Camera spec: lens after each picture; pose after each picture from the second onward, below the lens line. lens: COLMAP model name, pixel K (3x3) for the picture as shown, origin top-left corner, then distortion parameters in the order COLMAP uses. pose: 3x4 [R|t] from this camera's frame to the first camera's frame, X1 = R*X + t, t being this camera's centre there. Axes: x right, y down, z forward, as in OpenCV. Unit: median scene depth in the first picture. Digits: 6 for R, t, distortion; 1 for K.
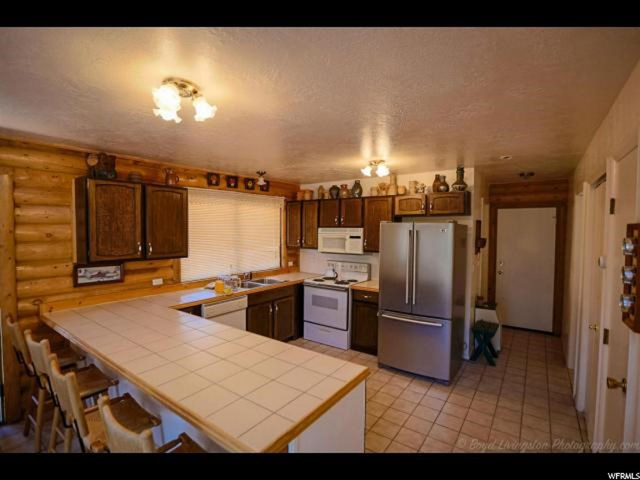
lens RADIAL K [[310.4, 0, 320.0], [0, 310.4, 240.0], [0, 0, 1]] dist [-0.051679, 0.020178]
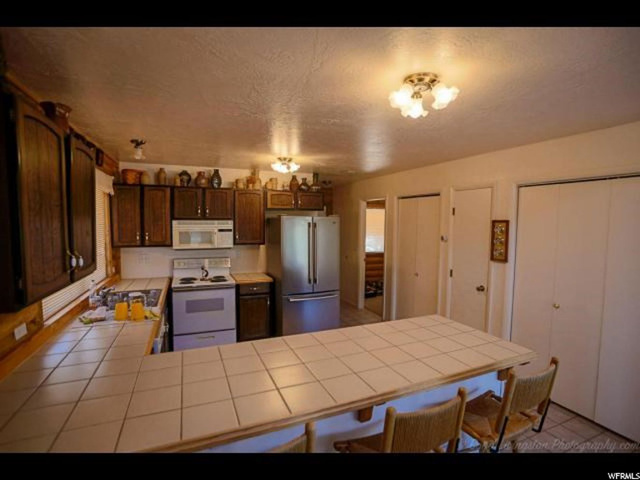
lens RADIAL K [[310.4, 0, 320.0], [0, 310.4, 240.0], [0, 0, 1]] dist [-0.051679, 0.020178]
pose [[0.519518, -0.053378, 0.852790, -0.575402], [0.028197, 0.998574, 0.045325, -0.014903], [-0.853994, 0.000499, 0.520283, 0.285373]]
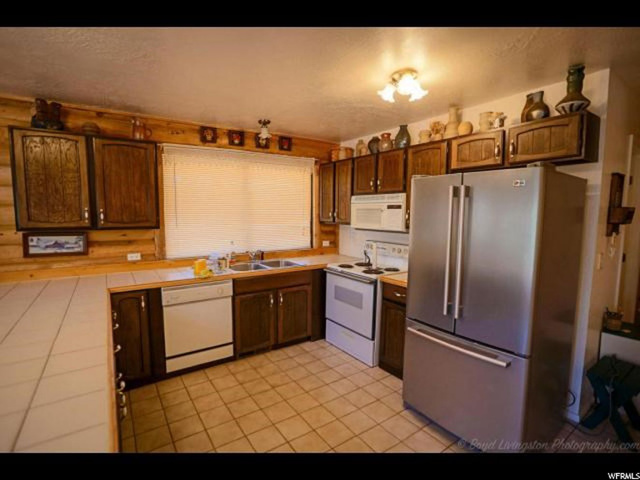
lens RADIAL K [[310.4, 0, 320.0], [0, 310.4, 240.0], [0, 0, 1]] dist [-0.051679, 0.020178]
pose [[0.941315, 0.030562, -0.336142, 0.203470], [-0.012817, 0.998410, 0.054884, 0.030658], [0.337285, -0.047355, 0.940211, 0.317494]]
